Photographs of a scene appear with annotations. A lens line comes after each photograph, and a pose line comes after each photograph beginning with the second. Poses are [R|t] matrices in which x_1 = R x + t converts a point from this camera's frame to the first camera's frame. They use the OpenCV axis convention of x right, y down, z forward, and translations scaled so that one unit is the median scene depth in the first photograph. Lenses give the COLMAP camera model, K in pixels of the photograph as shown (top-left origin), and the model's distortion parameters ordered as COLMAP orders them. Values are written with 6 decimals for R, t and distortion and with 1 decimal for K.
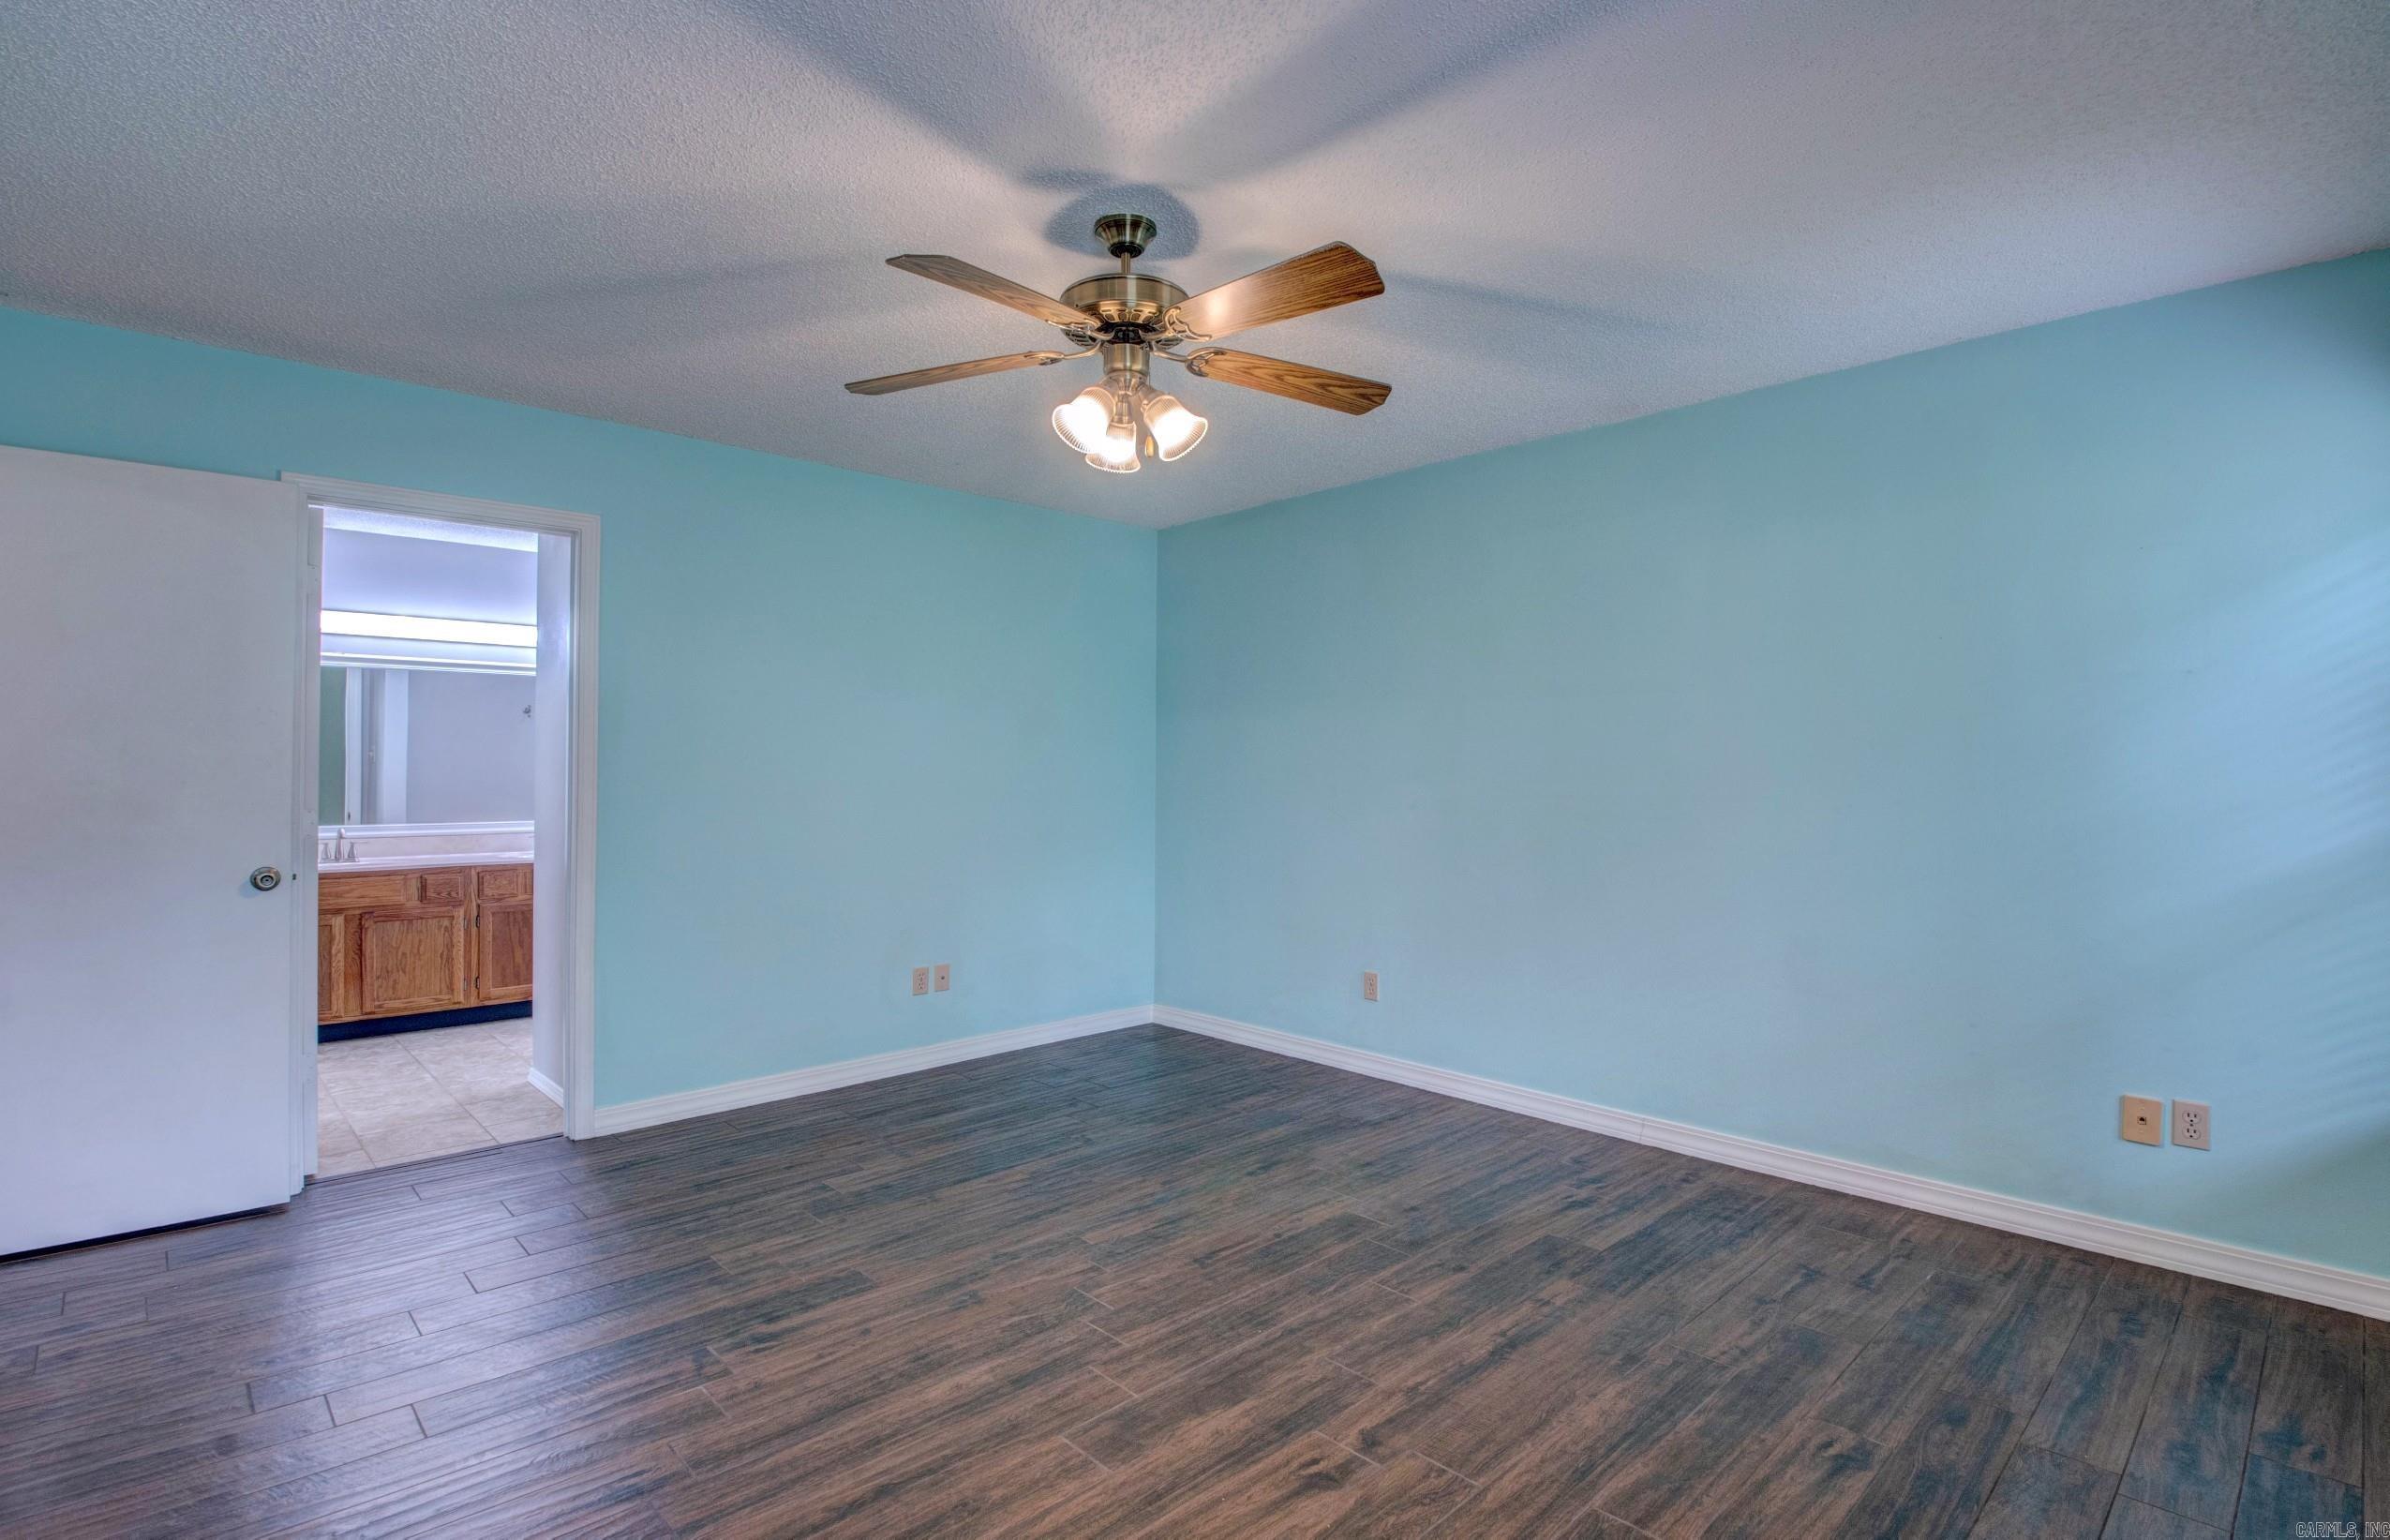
lens RADIAL K [[1118.2, 0, 1185.6], [0, 1118.2, 763.0], [0, 0, 1]] dist [-0.014589, -0.010551]
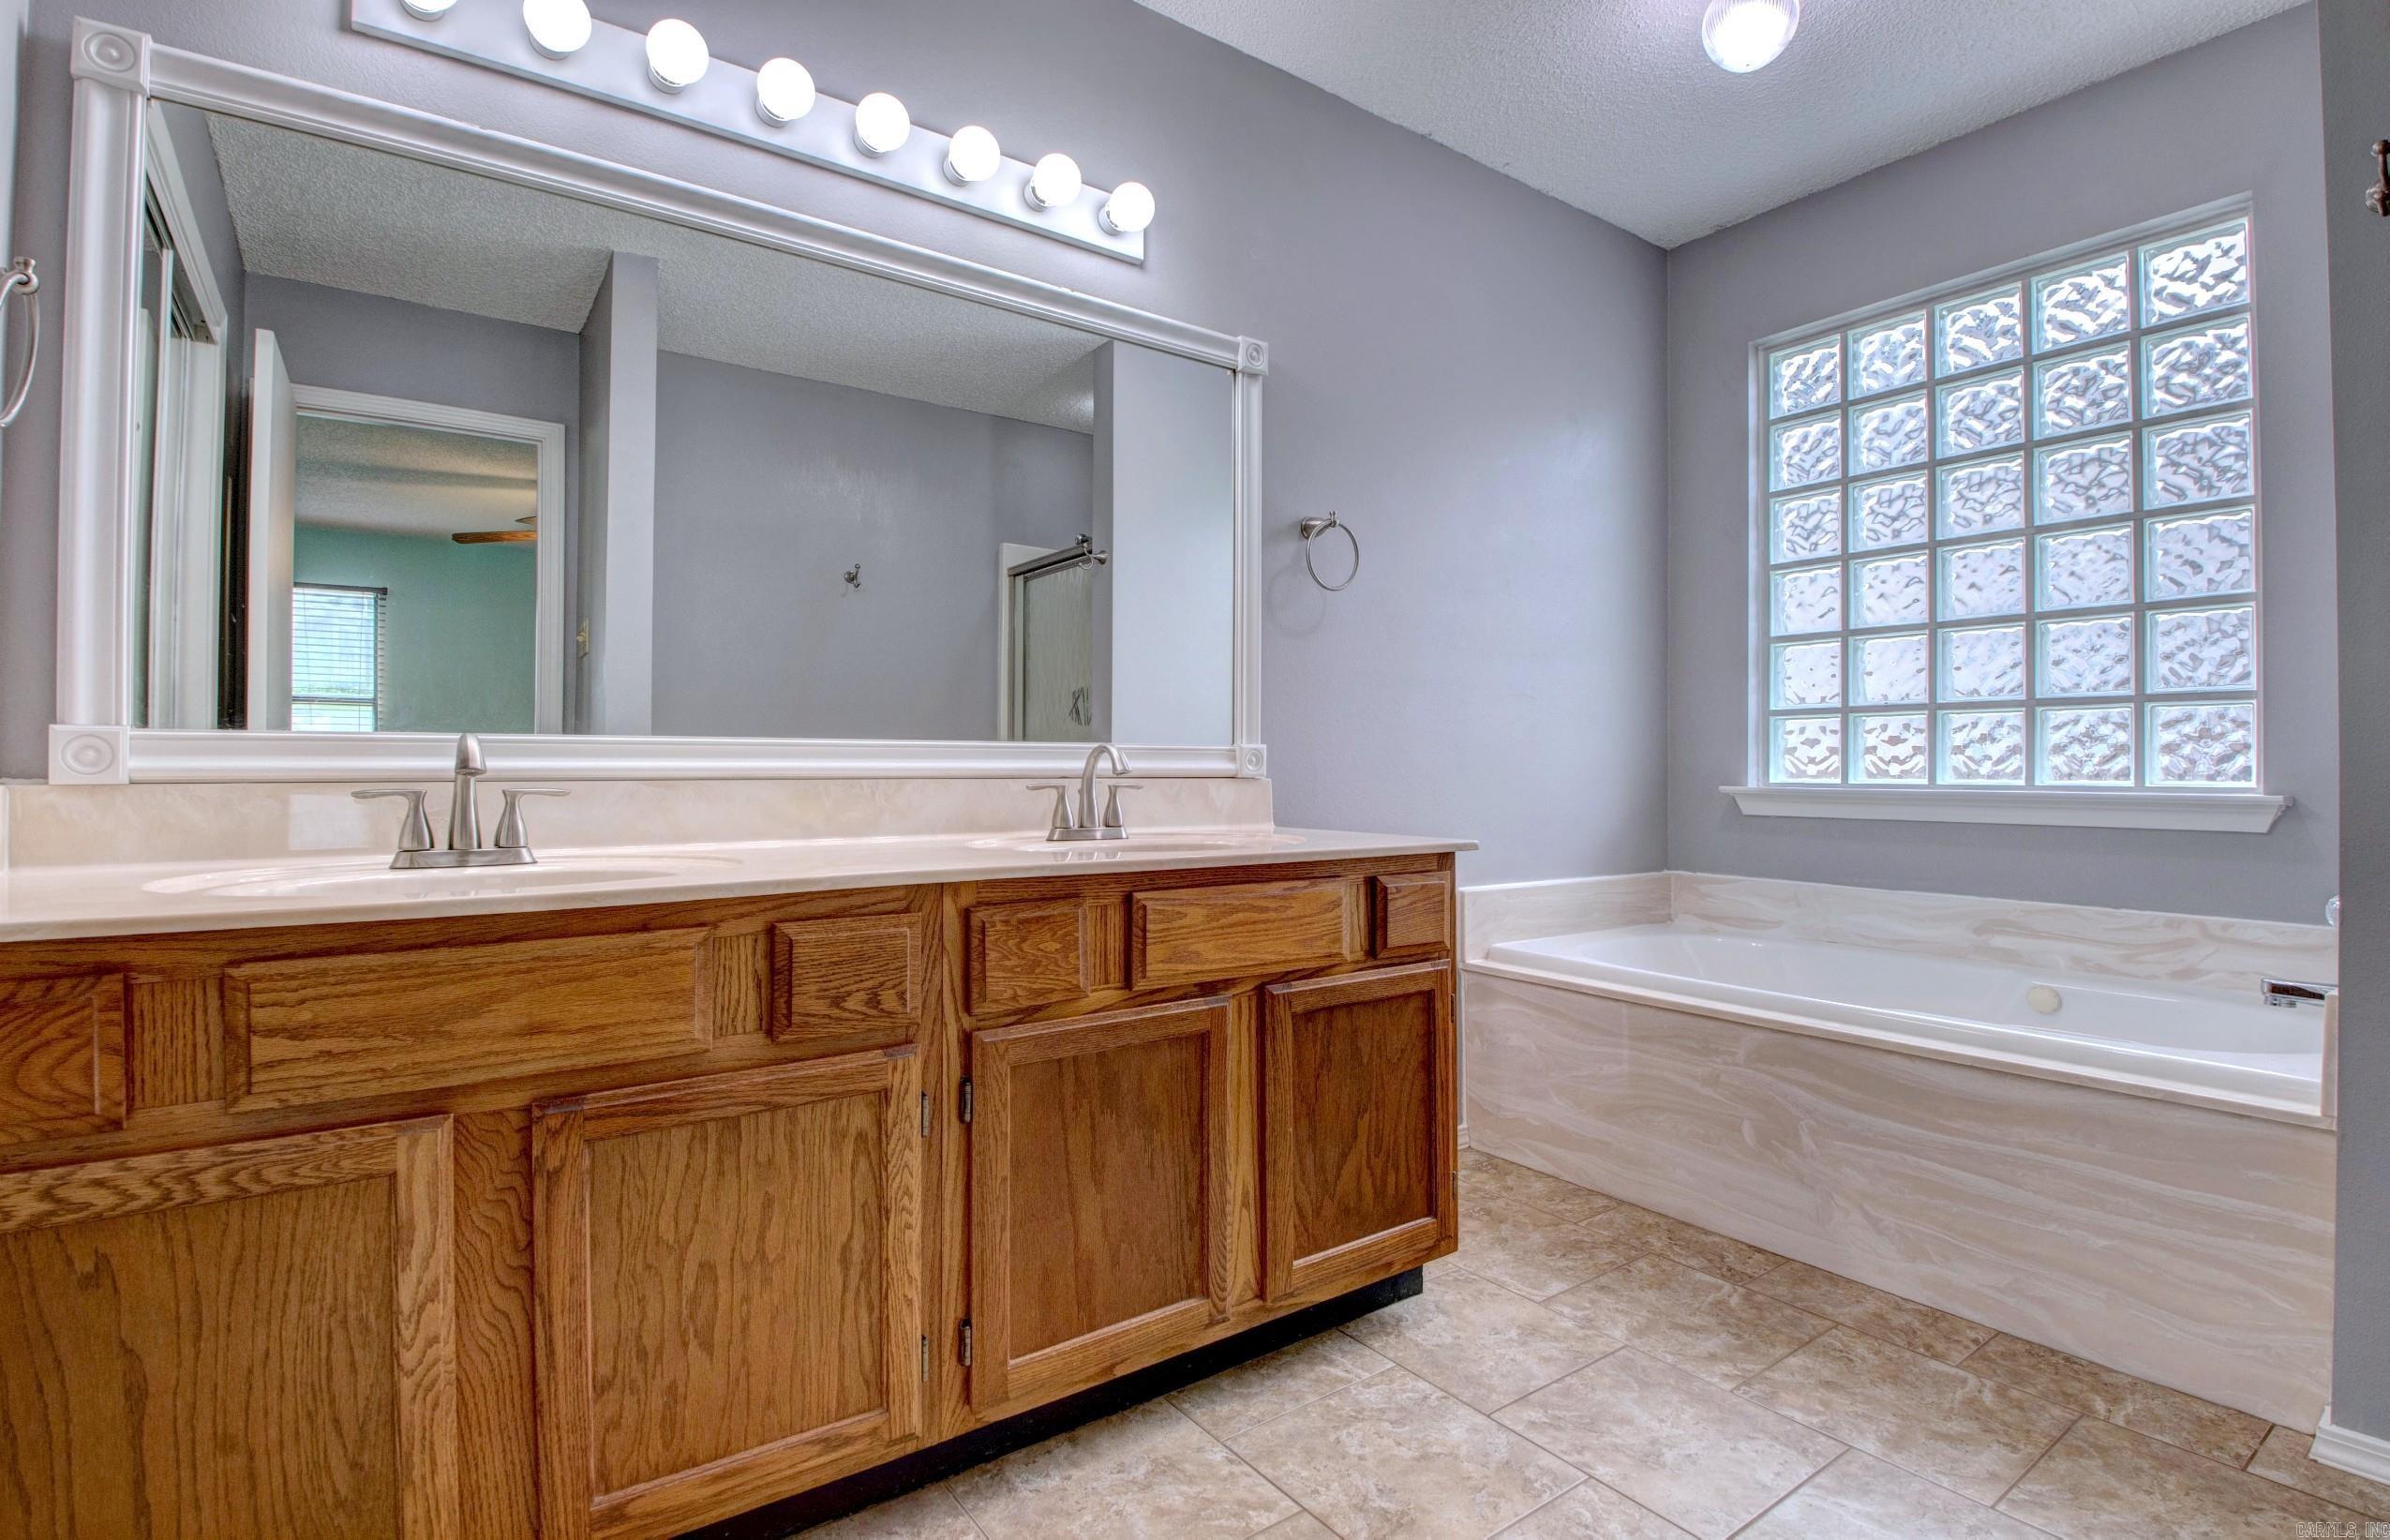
lens RADIAL K [[1118.2, 0, 1185.2], [0, 1118.2, 762.9], [0, 0, 1]] dist [-0.014589, -0.010551]
pose [[0.990547, -0.002097, -0.137158, -0.559648], [0.001945, 0.999997, -0.001237, 0.066130], [0.137160, 0.000959, 0.990548, 0.762565]]
